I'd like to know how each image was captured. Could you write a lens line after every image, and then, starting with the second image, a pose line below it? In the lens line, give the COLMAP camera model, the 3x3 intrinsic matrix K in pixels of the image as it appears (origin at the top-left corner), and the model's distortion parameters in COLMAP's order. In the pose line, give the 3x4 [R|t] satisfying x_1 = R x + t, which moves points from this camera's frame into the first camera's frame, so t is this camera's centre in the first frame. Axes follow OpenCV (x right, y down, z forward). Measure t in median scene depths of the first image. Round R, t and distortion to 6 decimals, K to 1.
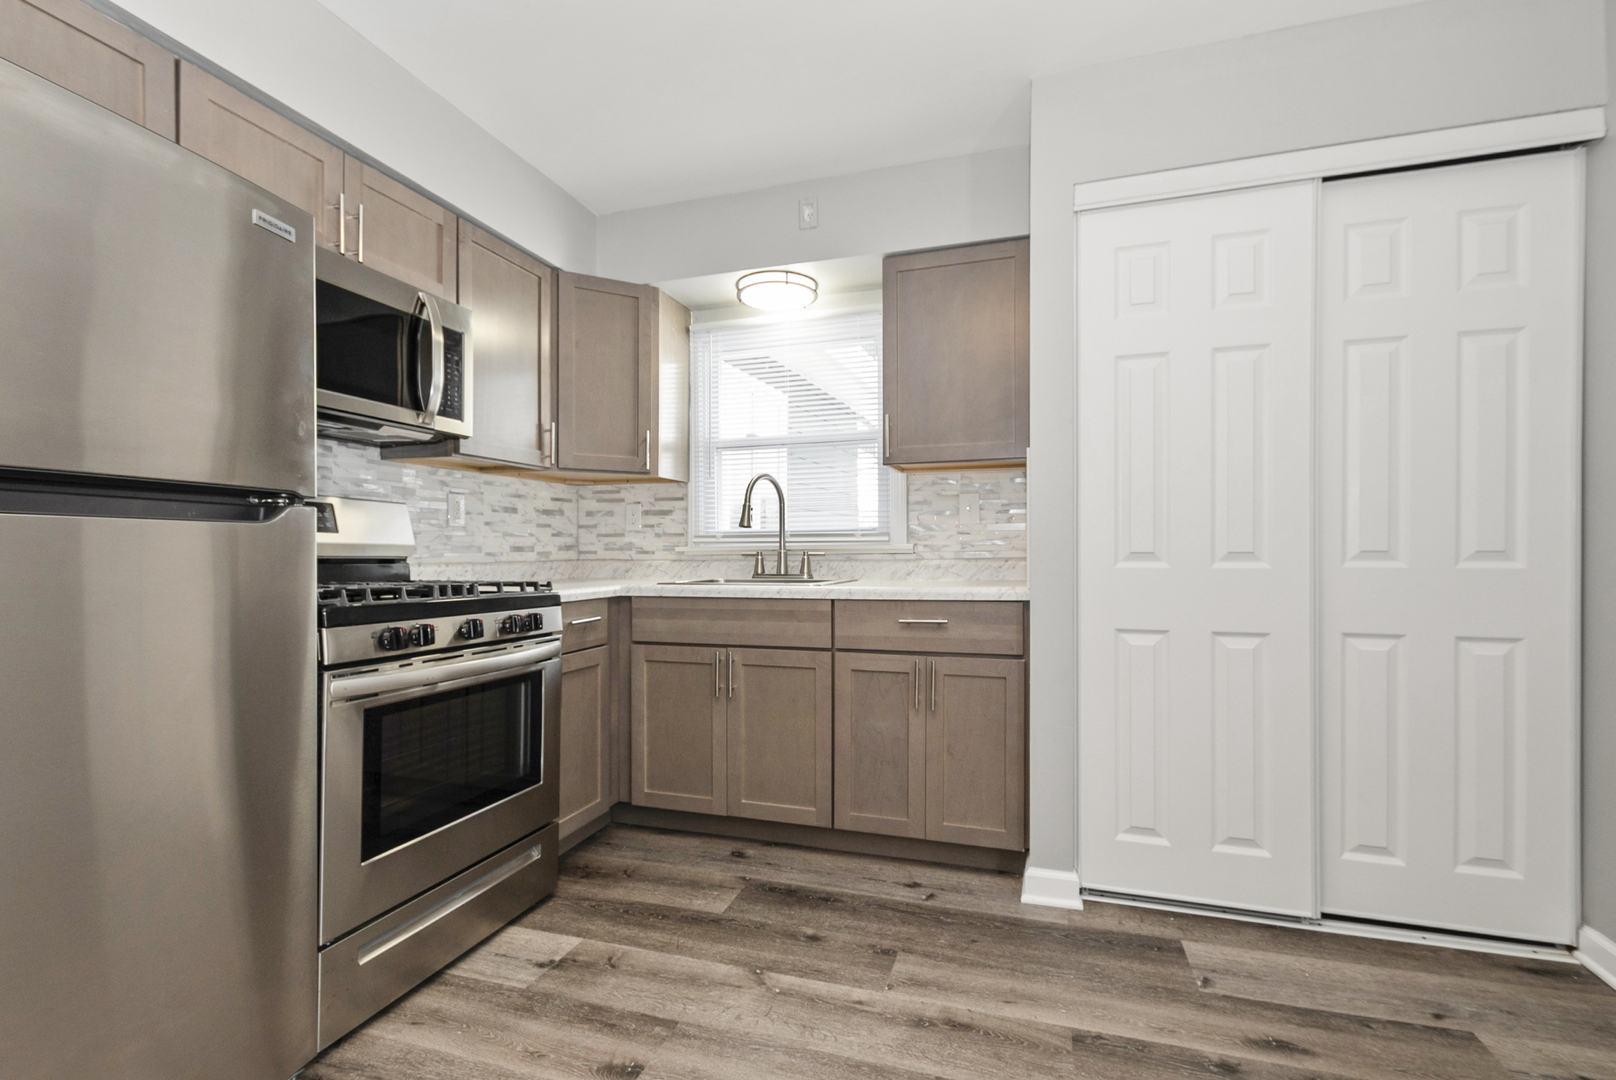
lens RADIAL K [[720.4, 0, 811.8], [0, 720.4, 551.8], [0, 0, 1]] dist [0.007742, -0.003376]
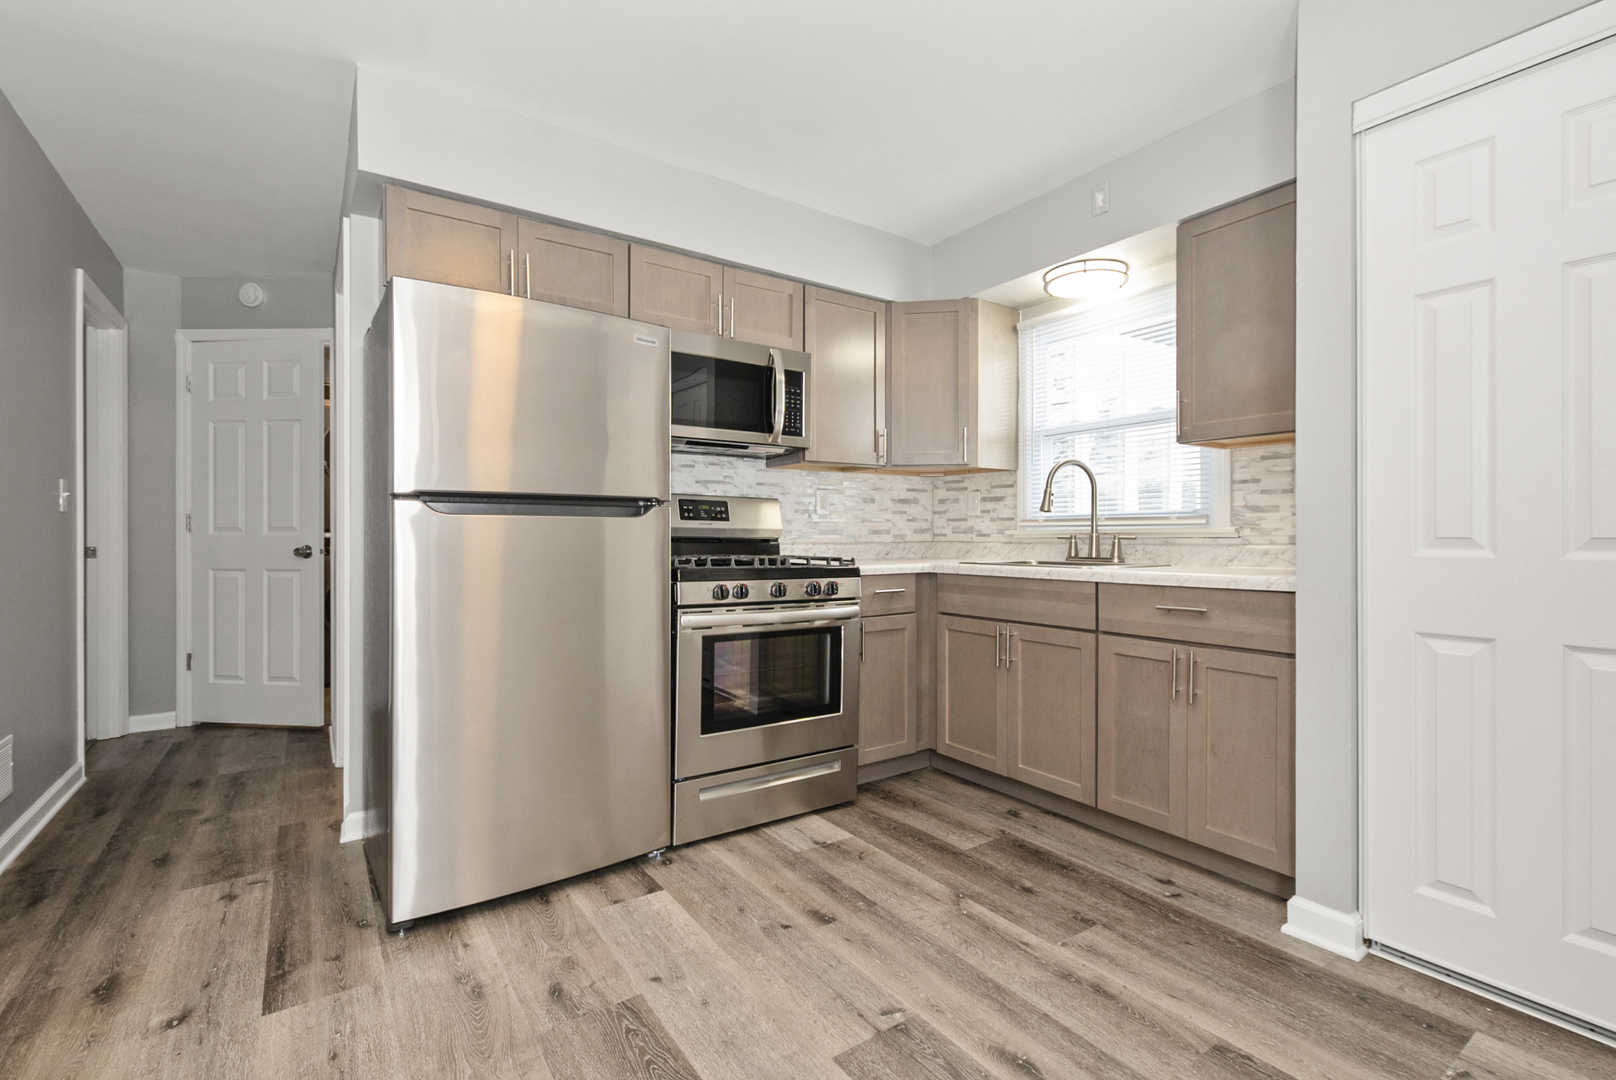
lens RADIAL K [[720.4, 0, 801.6], [0, 720.4, 534.0], [0, 0, 1]] dist [0.007742, -0.003376]
pose [[0.787979, 0.002464, -0.615697, 0.349351], [-0.002968, 0.999996, 0.000204, -0.001086], [0.615695, 0.001667, 0.787983, -0.060295]]
